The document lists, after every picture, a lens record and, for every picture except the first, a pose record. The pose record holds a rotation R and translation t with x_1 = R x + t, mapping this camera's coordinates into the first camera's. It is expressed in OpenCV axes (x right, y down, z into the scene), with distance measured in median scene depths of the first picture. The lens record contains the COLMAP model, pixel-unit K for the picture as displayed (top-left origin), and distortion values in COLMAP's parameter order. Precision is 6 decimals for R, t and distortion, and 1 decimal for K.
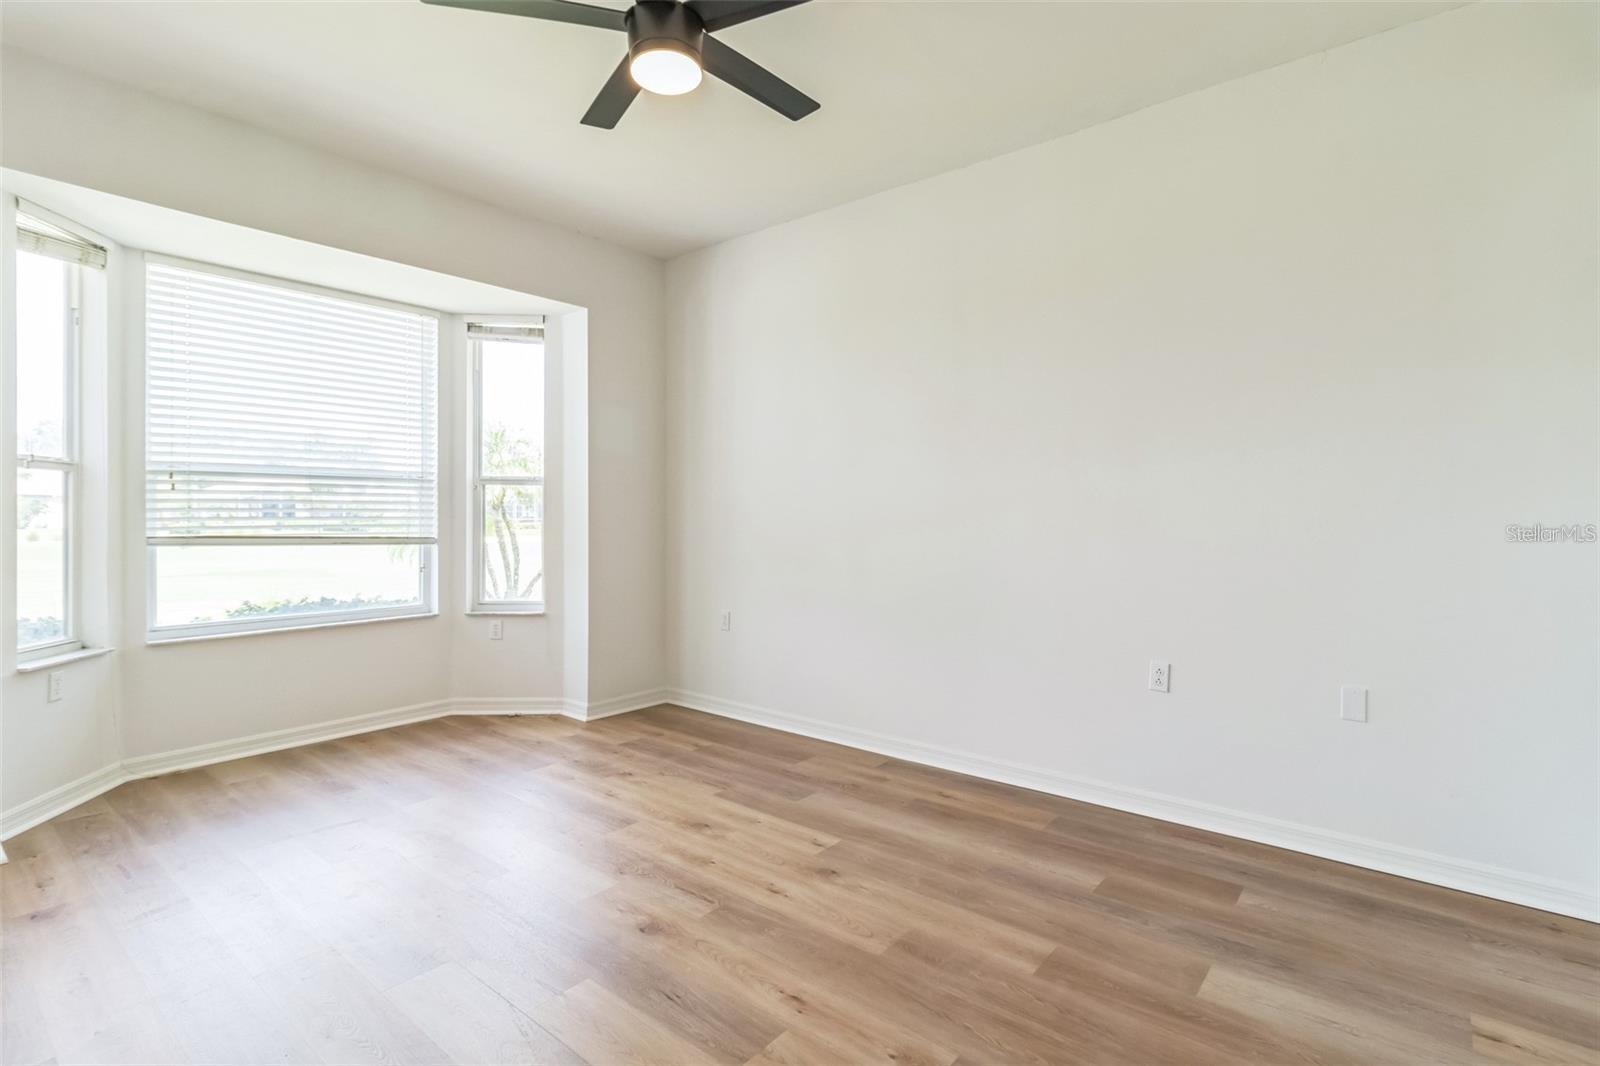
lens RADIAL K [[760.7, 0, 809.8], [0, 760.7, 521.8], [0, 0, 1]] dist [0.000369, 0.001352]
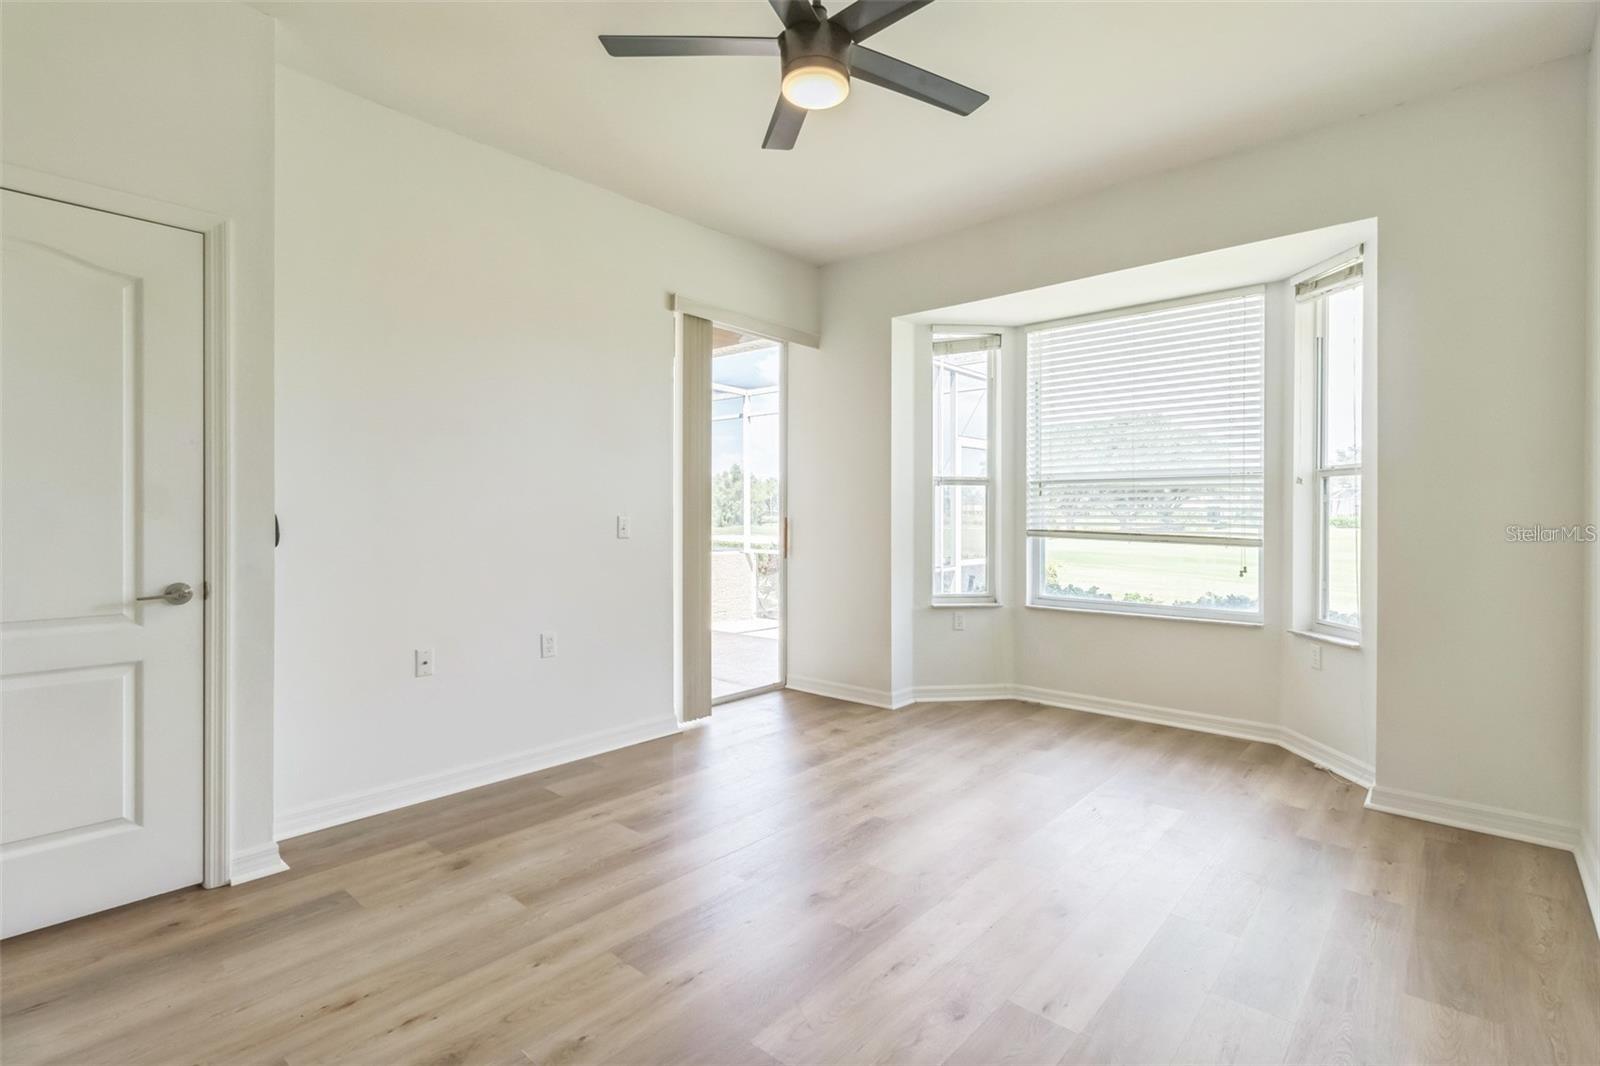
lens RADIAL K [[760.7, 0, 804.4], [0, 760.7, 523.6], [0, 0, 1]] dist [0.000369, 0.001352]
pose [[-0.033042, 0.011023, -0.999393, 0.517792], [-0.010089, 0.999885, 0.011362, -0.002918], [0.999403, 0.010458, -0.032927, 0.613840]]
